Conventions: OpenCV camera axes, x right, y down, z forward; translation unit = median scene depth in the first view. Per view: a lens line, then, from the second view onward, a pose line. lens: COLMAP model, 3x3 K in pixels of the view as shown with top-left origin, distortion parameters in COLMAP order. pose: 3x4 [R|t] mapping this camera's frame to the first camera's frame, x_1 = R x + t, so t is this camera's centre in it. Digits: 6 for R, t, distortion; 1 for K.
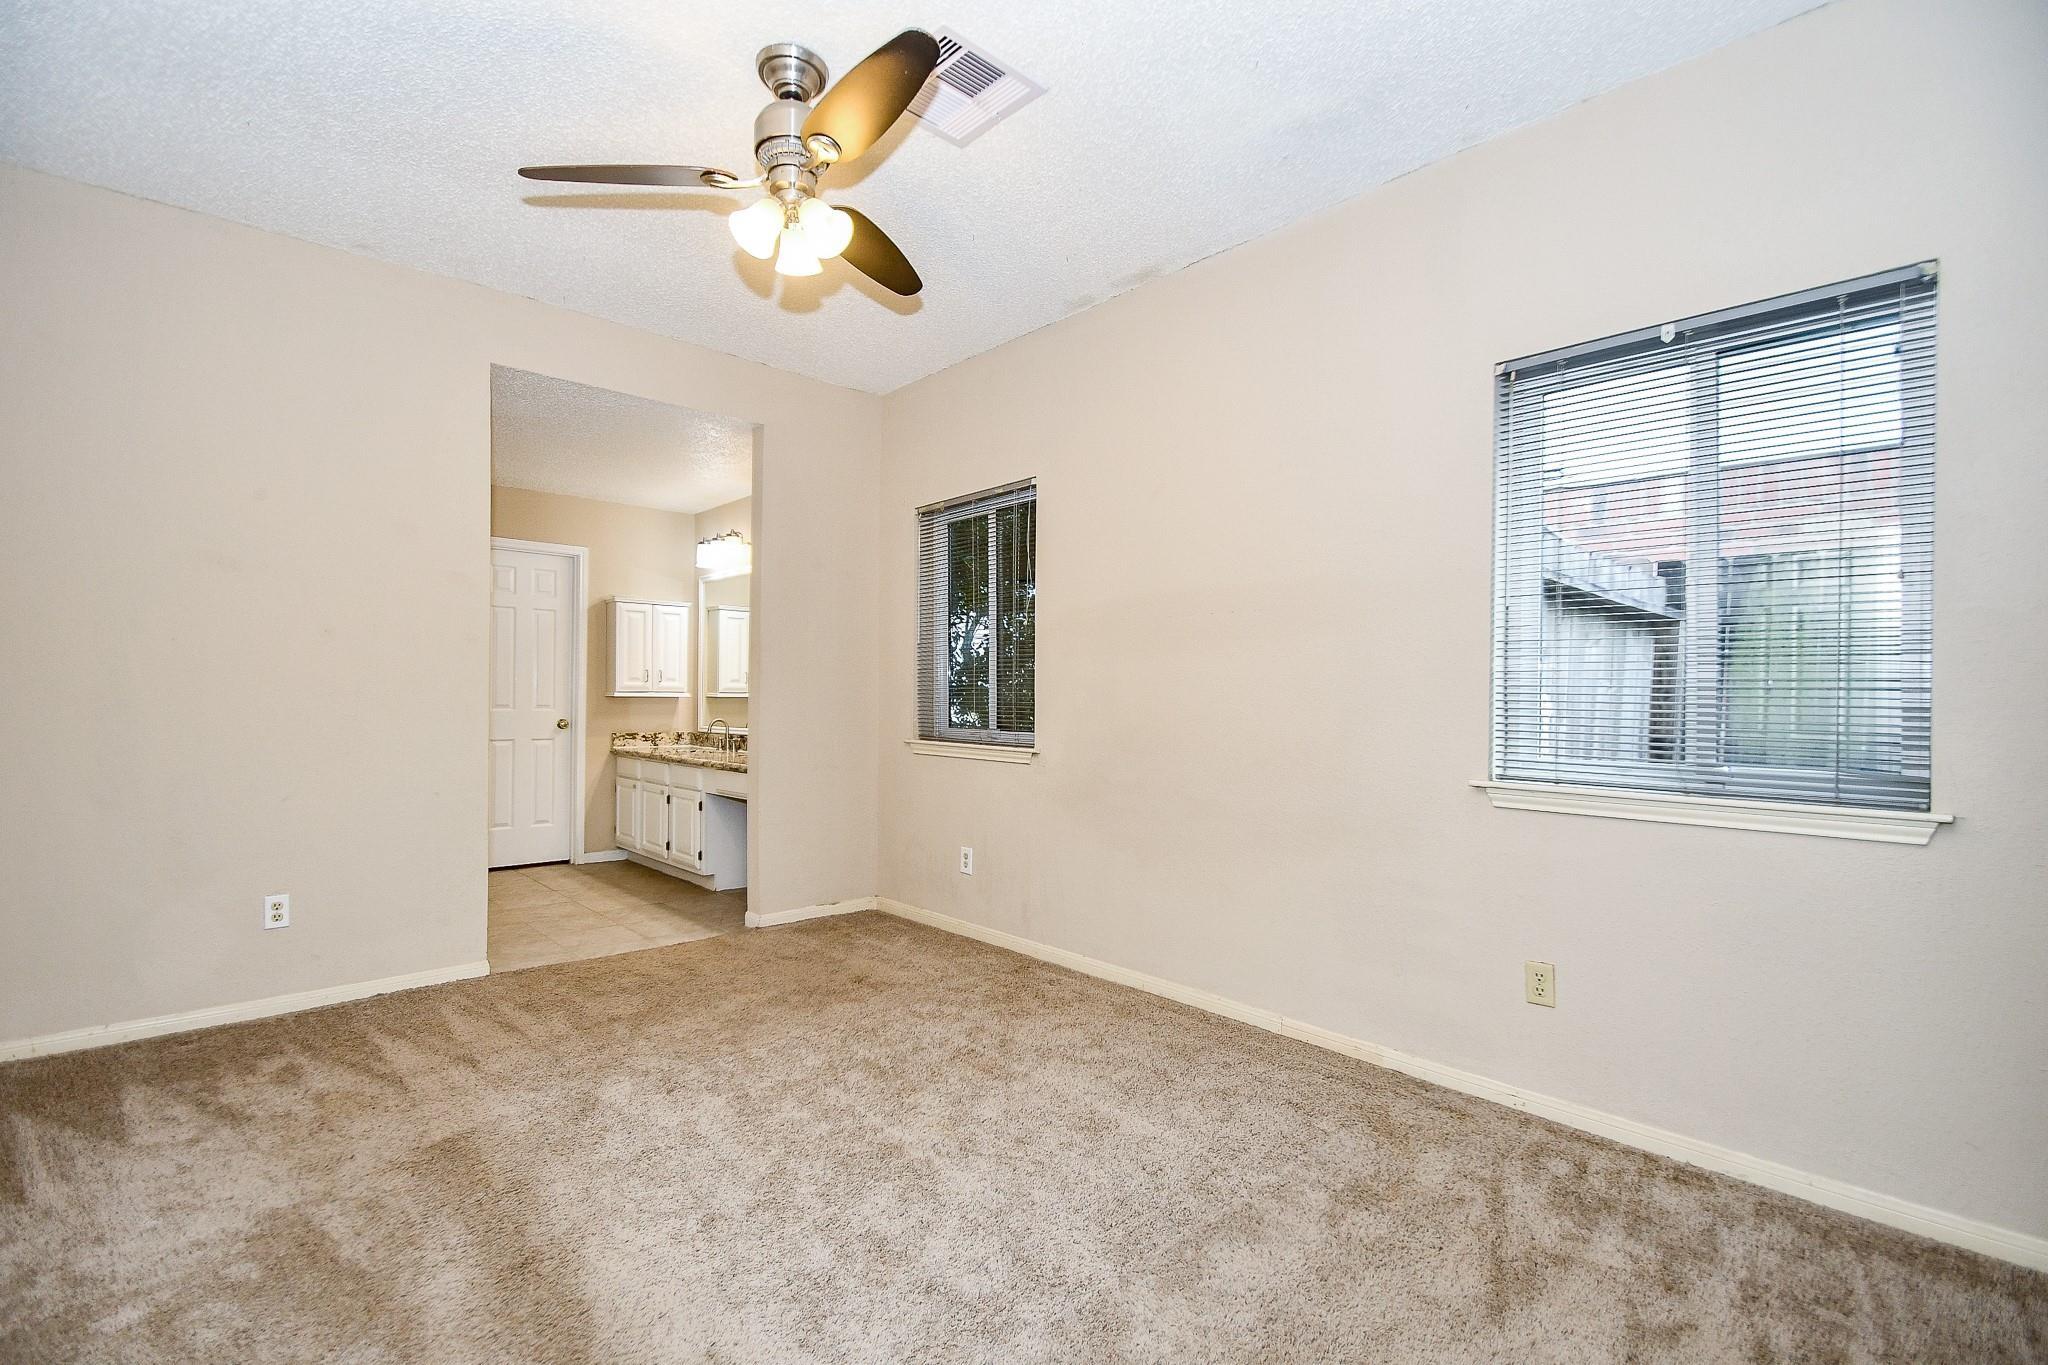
lens RADIAL K [[898.3, 0, 1017.7], [0, 898.3, 685.2], [0, 0, 1]] dist [-0.001542, -0.006305]
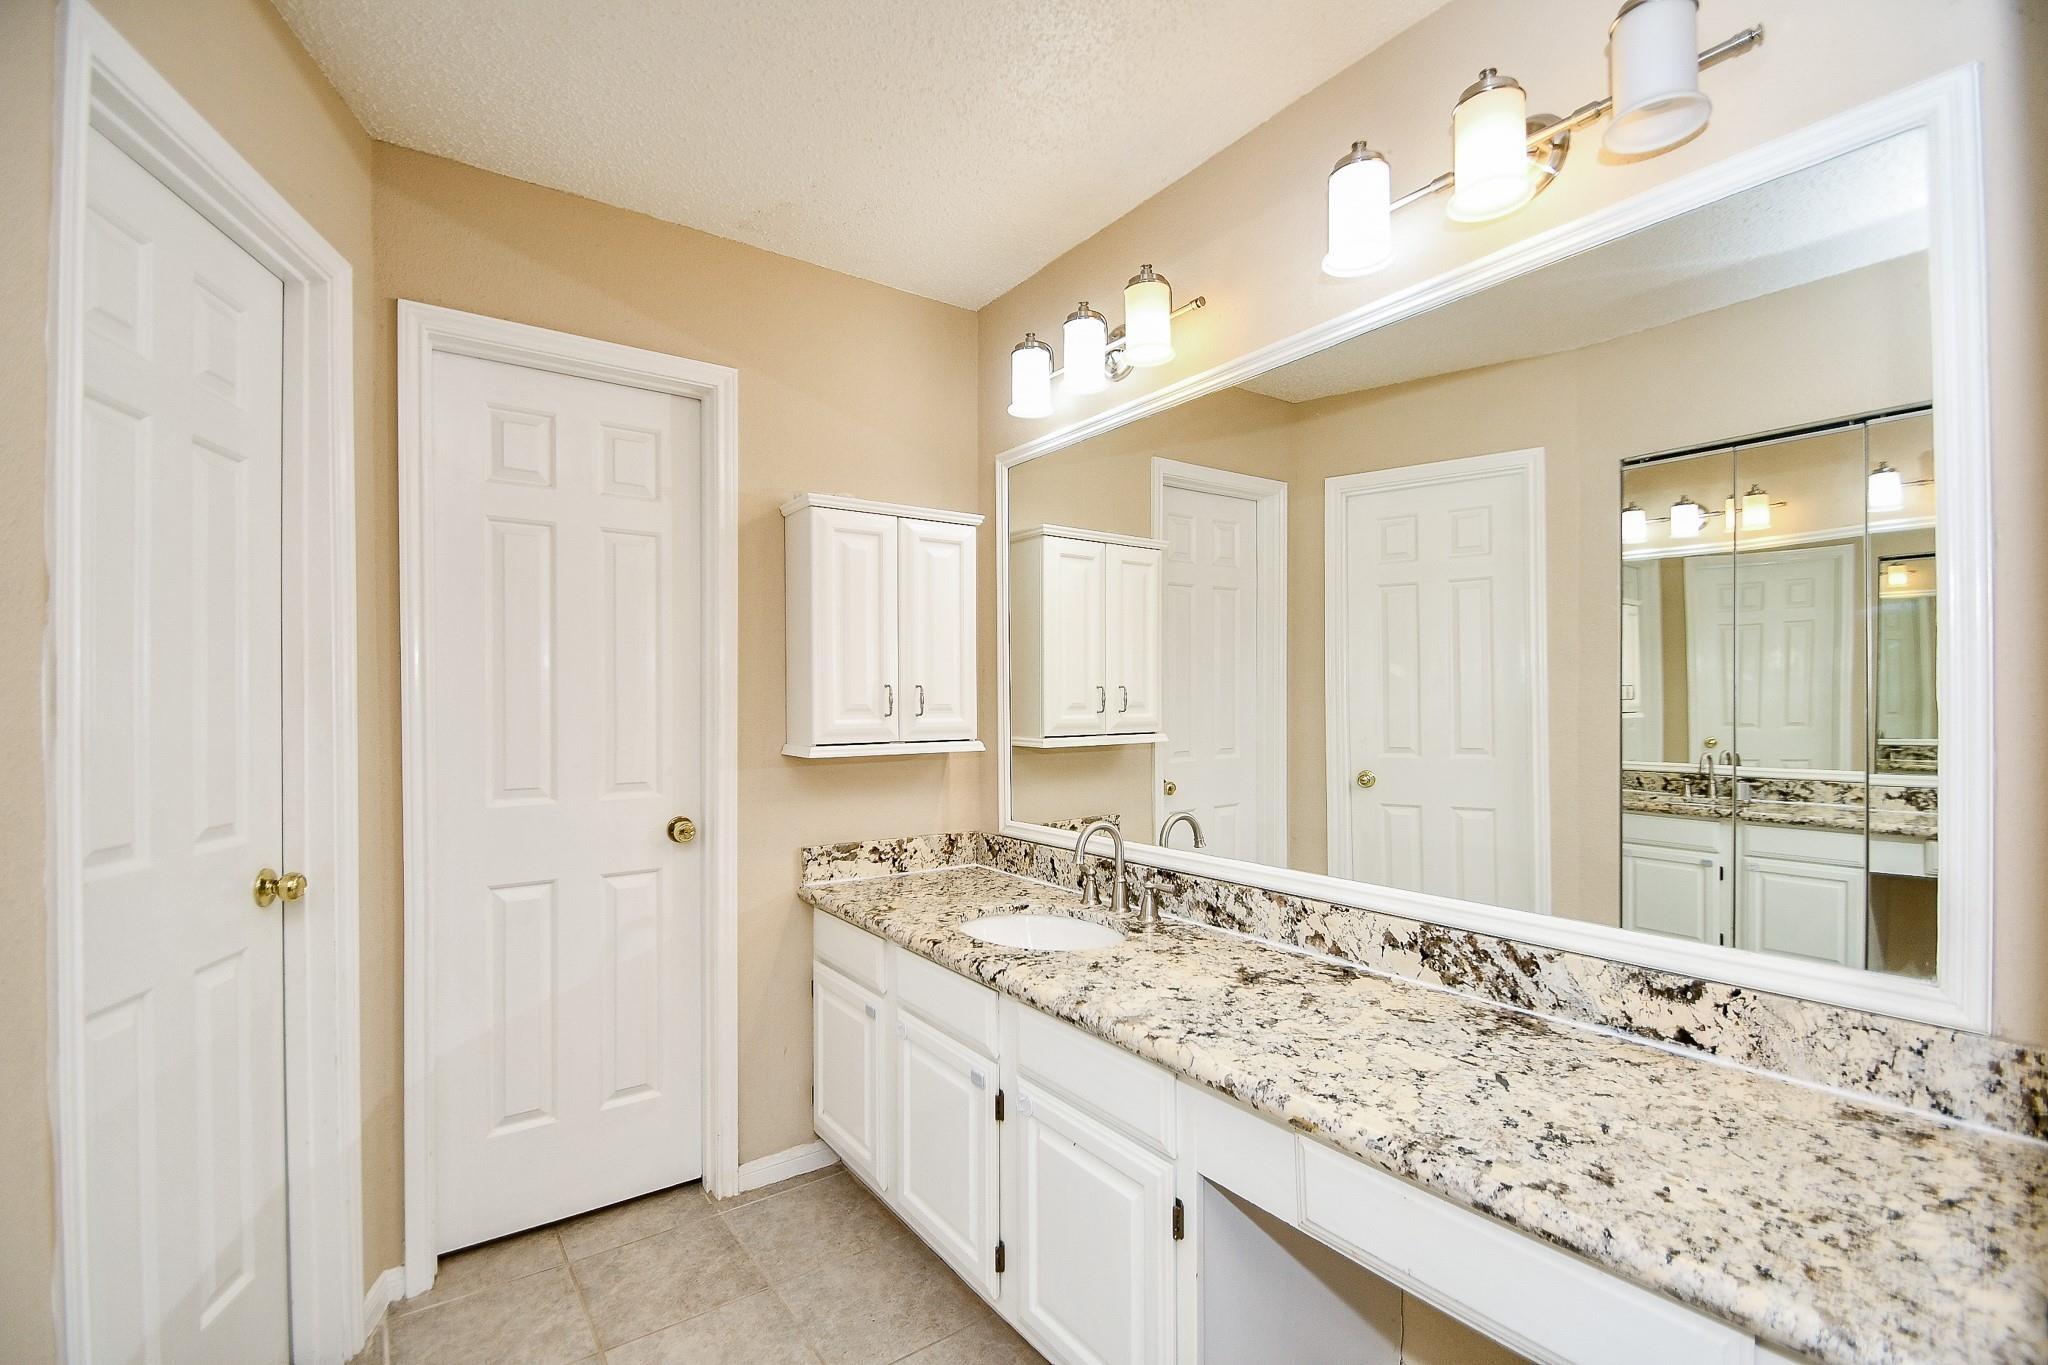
lens RADIAL K [[898.3, 0, 1025.9], [0, 898.3, 696.0], [0, 0, 1]] dist [-0.001542, -0.006305]
pose [[0.990820, -0.017762, -0.134019, -0.300782], [0.016612, 0.999815, -0.009689, -0.007114], [0.134166, 0.007374, 0.990931, 0.625406]]
